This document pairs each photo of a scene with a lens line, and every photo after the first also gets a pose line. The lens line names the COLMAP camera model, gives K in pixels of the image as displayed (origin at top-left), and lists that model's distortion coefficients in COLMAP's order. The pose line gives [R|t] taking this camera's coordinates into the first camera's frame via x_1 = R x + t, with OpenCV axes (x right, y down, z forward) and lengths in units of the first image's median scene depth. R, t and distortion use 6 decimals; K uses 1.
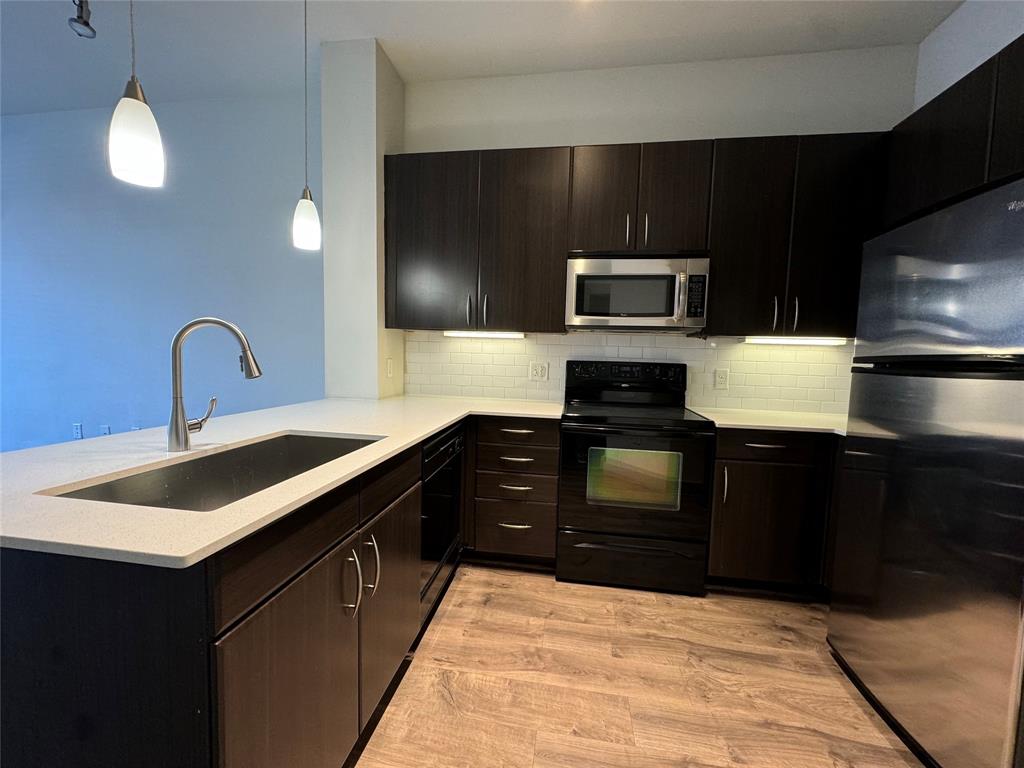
lens RADIAL K [[407.4, 0, 512.0], [0, 407.4, 384.0], [0, 0, 1]] dist [-0.002362, -0.000111]
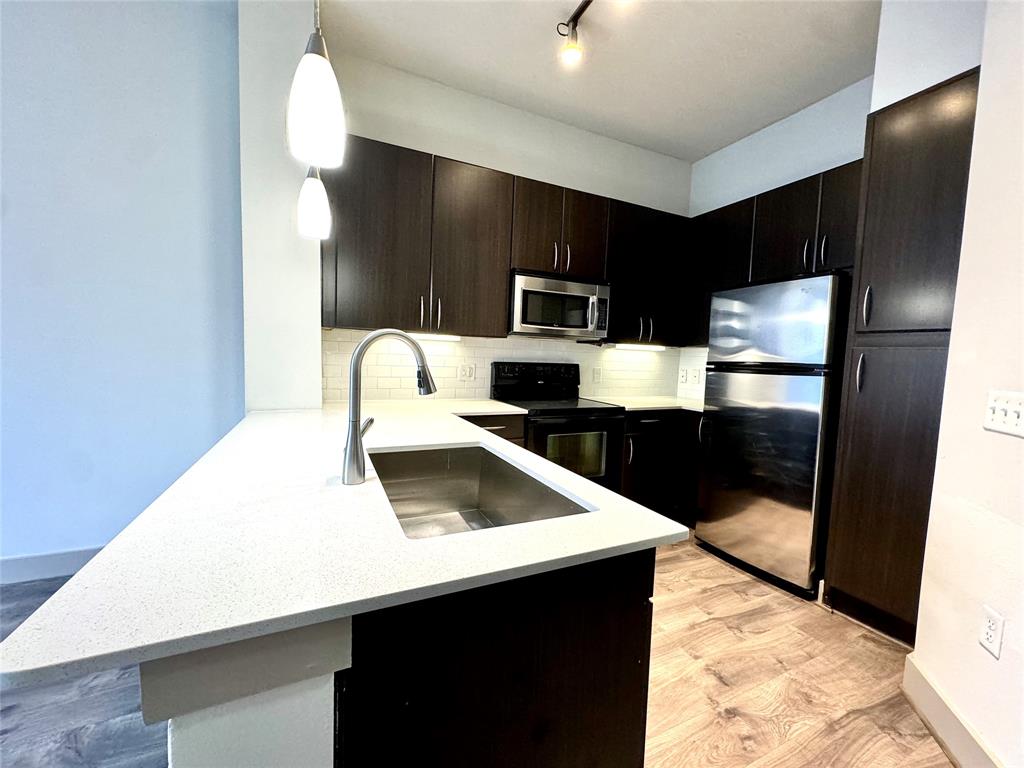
lens RADIAL K [[407.4, 0, 512.0], [0, 407.4, 384.0], [0, 0, 1]] dist [-0.002362, -0.000111]
pose [[0.830429, -0.038554, 0.555788, -0.604069], [0.028013, 0.999230, 0.027458, -0.035401], [-0.556419, -0.007233, 0.830870, 0.059263]]
